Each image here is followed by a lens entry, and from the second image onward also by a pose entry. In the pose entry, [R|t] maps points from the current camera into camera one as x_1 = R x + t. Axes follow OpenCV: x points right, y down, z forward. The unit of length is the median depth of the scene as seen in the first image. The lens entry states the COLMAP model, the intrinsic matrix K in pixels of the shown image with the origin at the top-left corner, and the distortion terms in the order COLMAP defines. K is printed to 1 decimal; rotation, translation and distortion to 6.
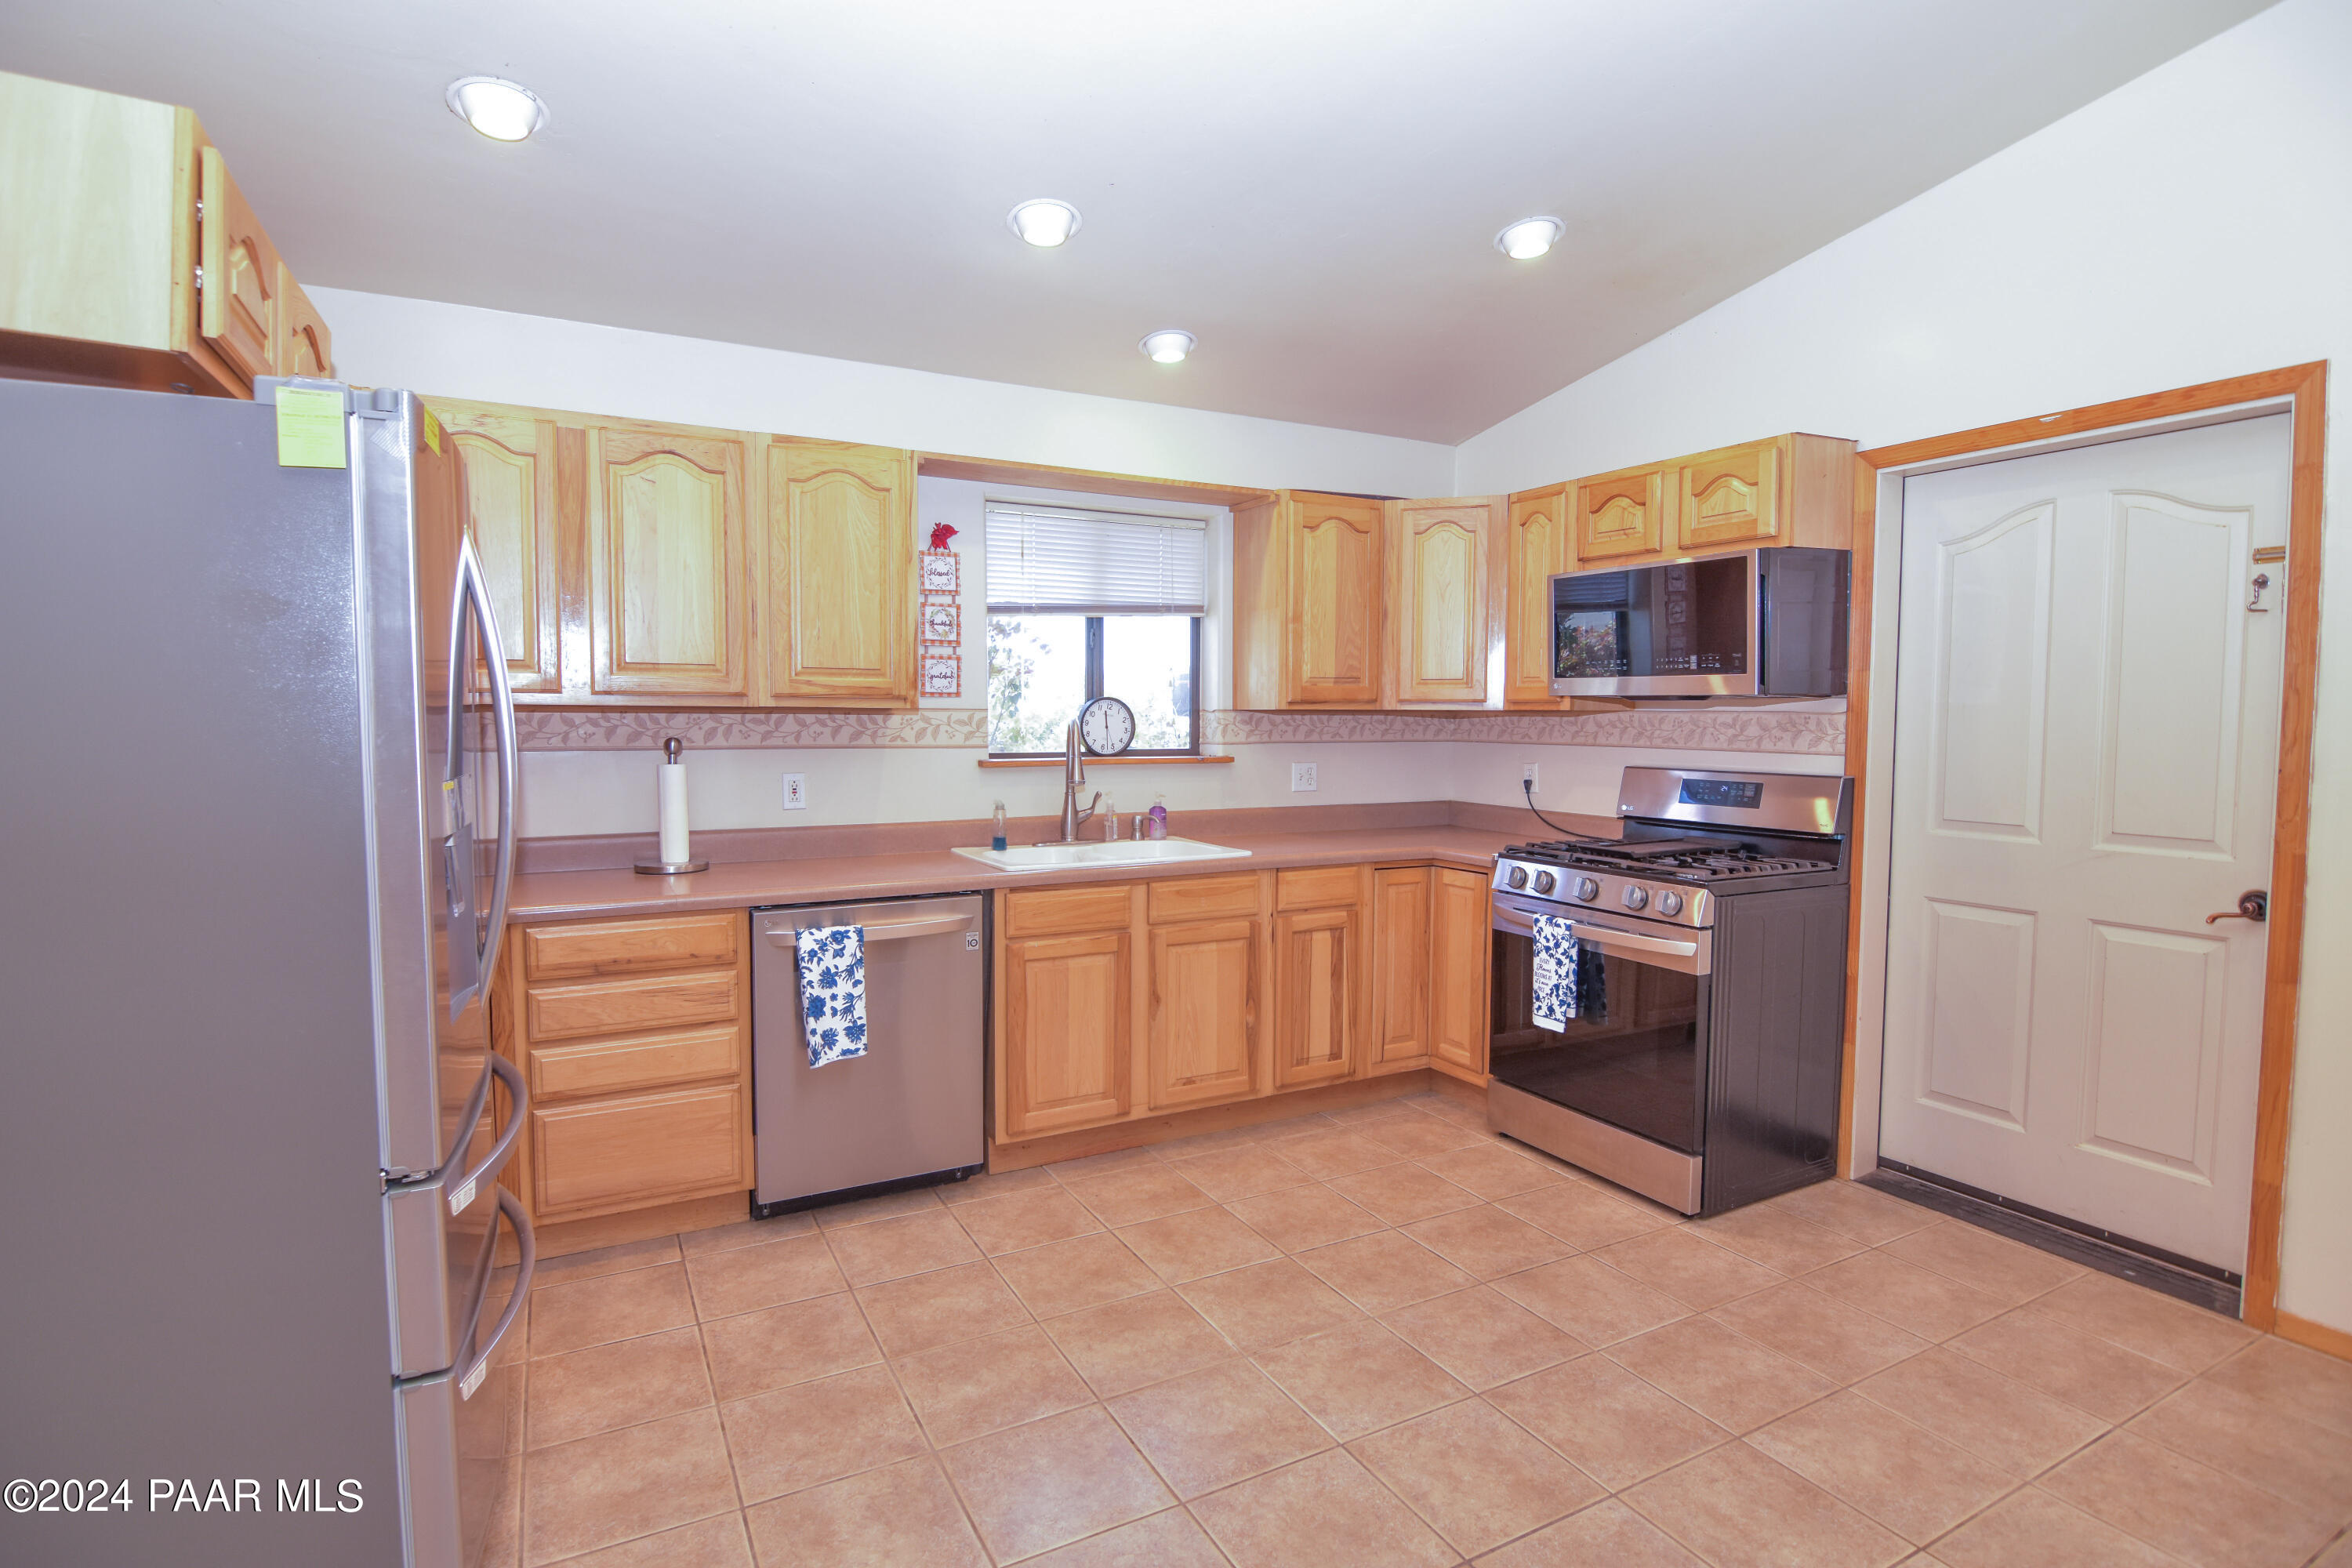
lens RADIAL K [[1145.8, 0, 1164.5], [0, 1145.8, 779.6], [0, 0, 1]] dist [-0.002083, -0.012375]
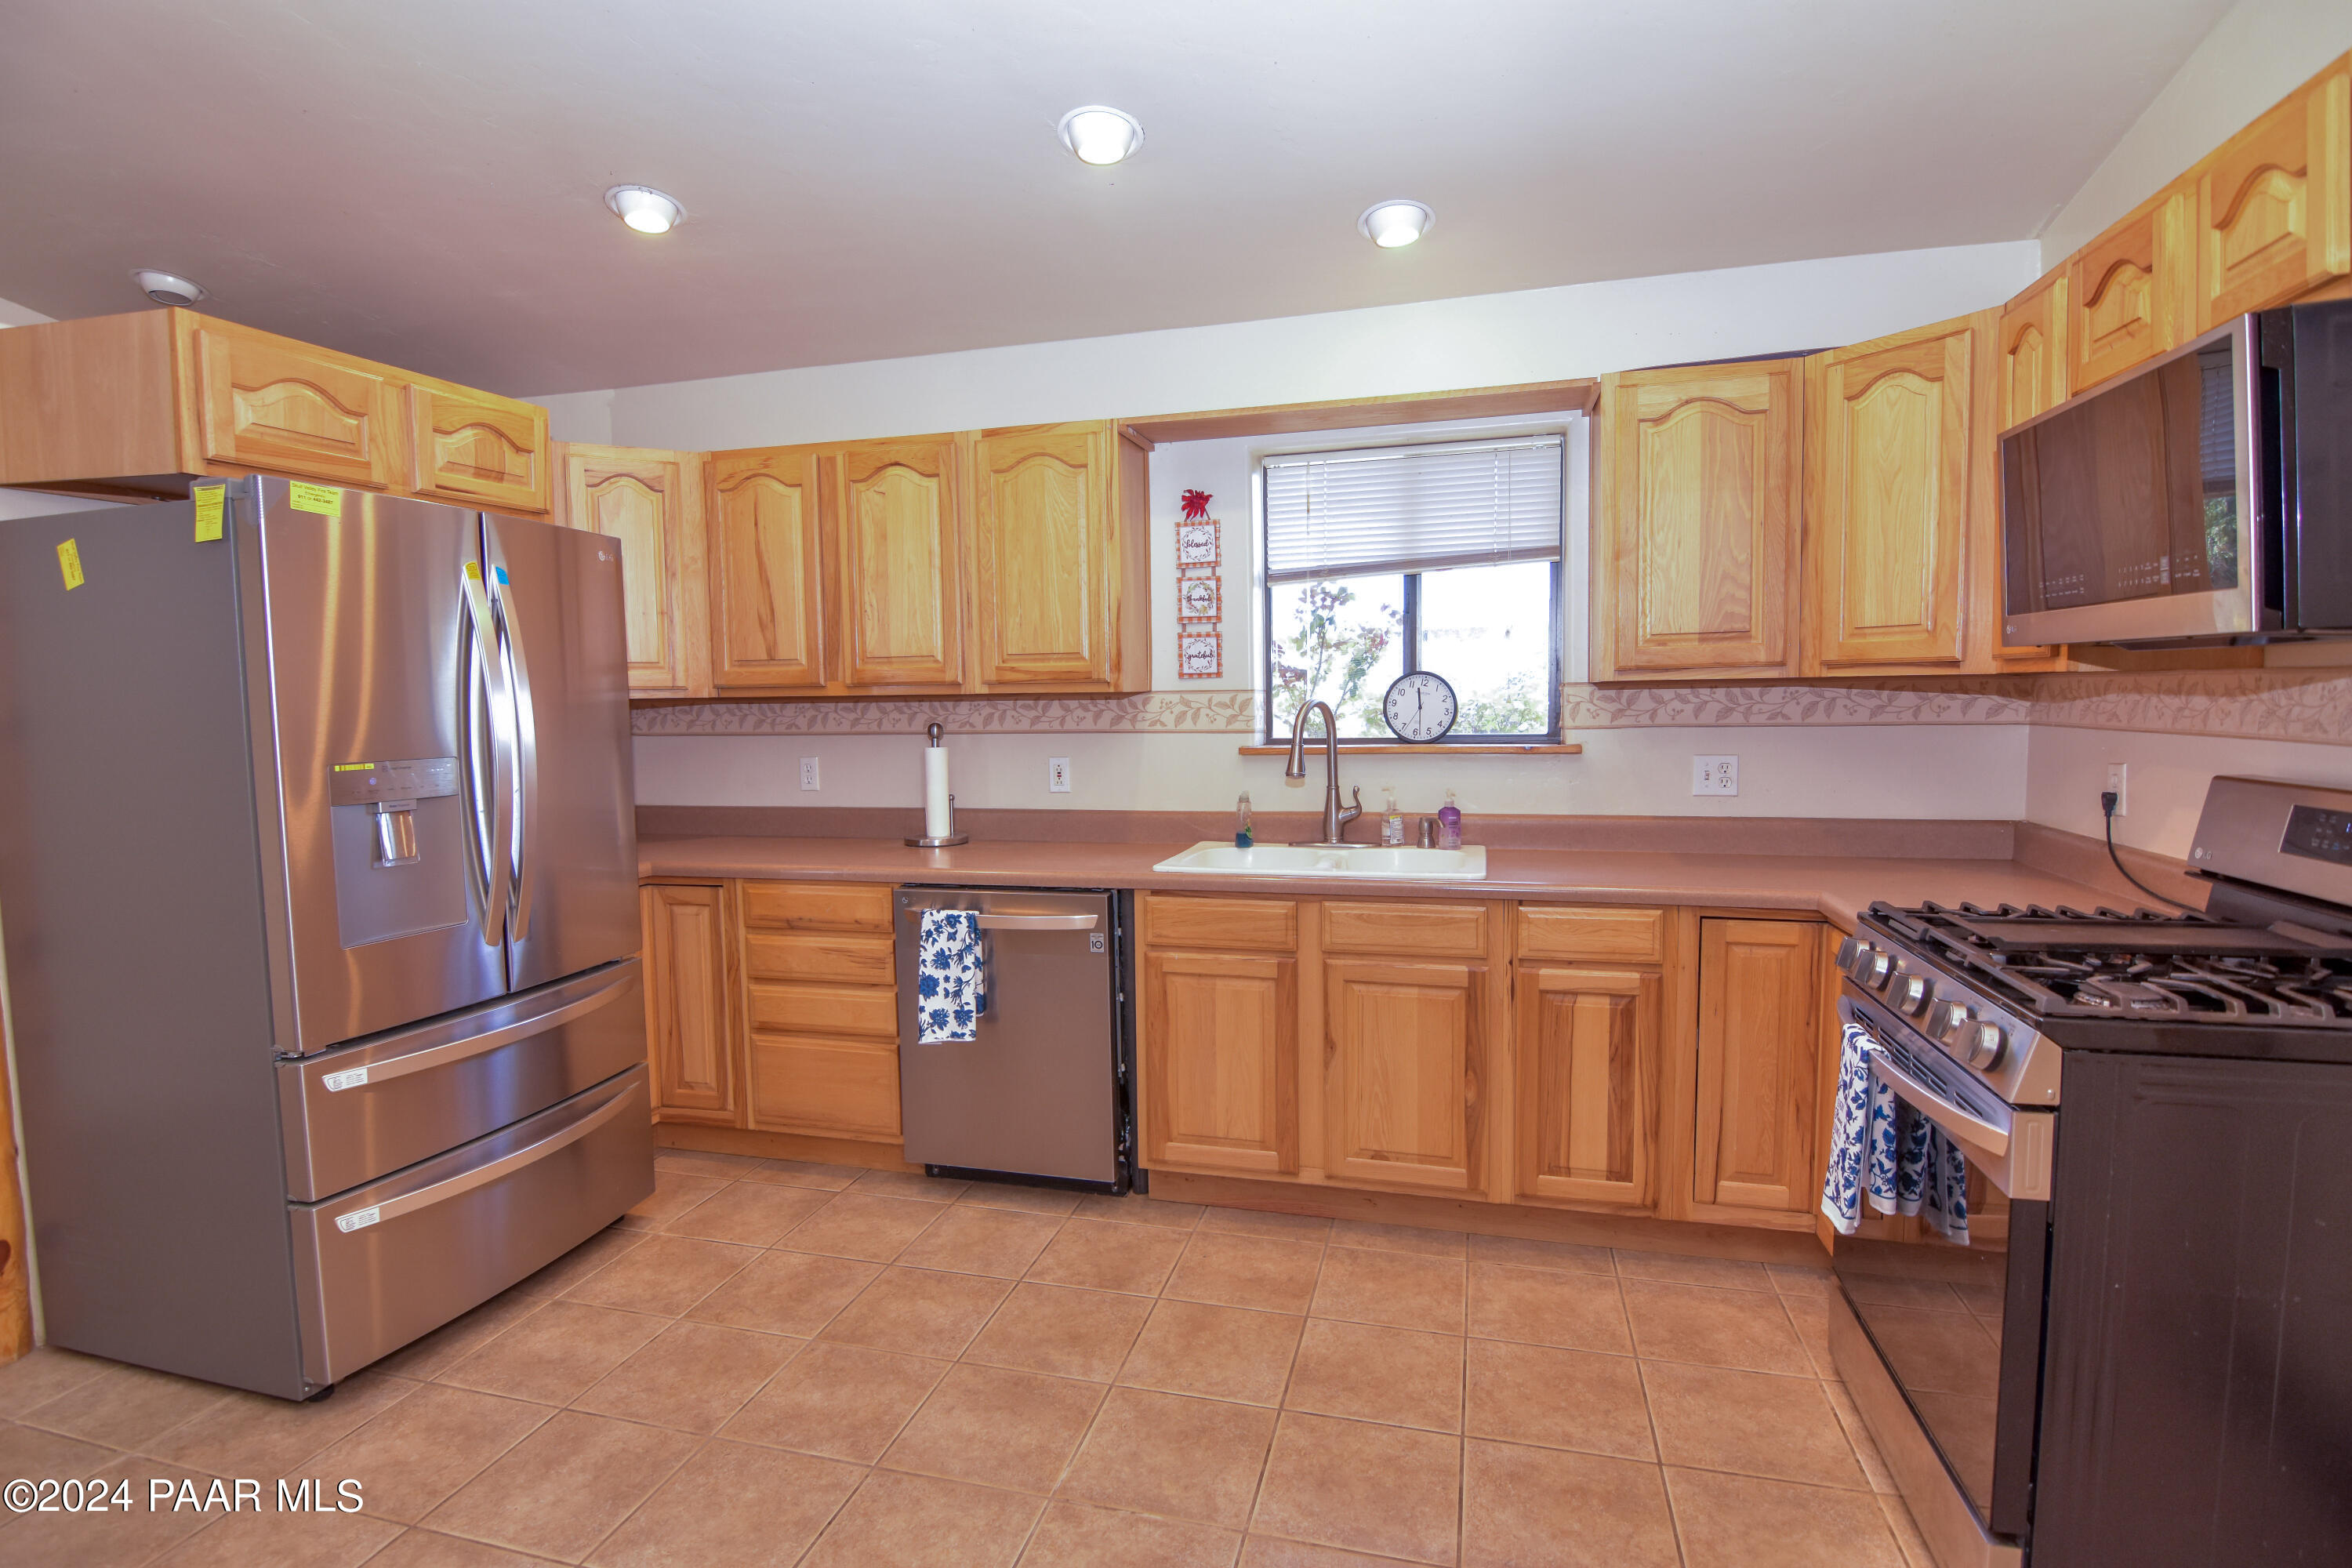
lens RADIAL K [[1145.8, 0, 1164.5], [0, 1145.8, 779.6], [0, 0, 1]] dist [-0.002083, -0.012375]
pose [[0.728161, 0.033693, -0.684578, 0.476034], [-0.019459, 0.999405, 0.028490, -0.017710], [0.685130, -0.007424, 0.728383, 0.341897]]
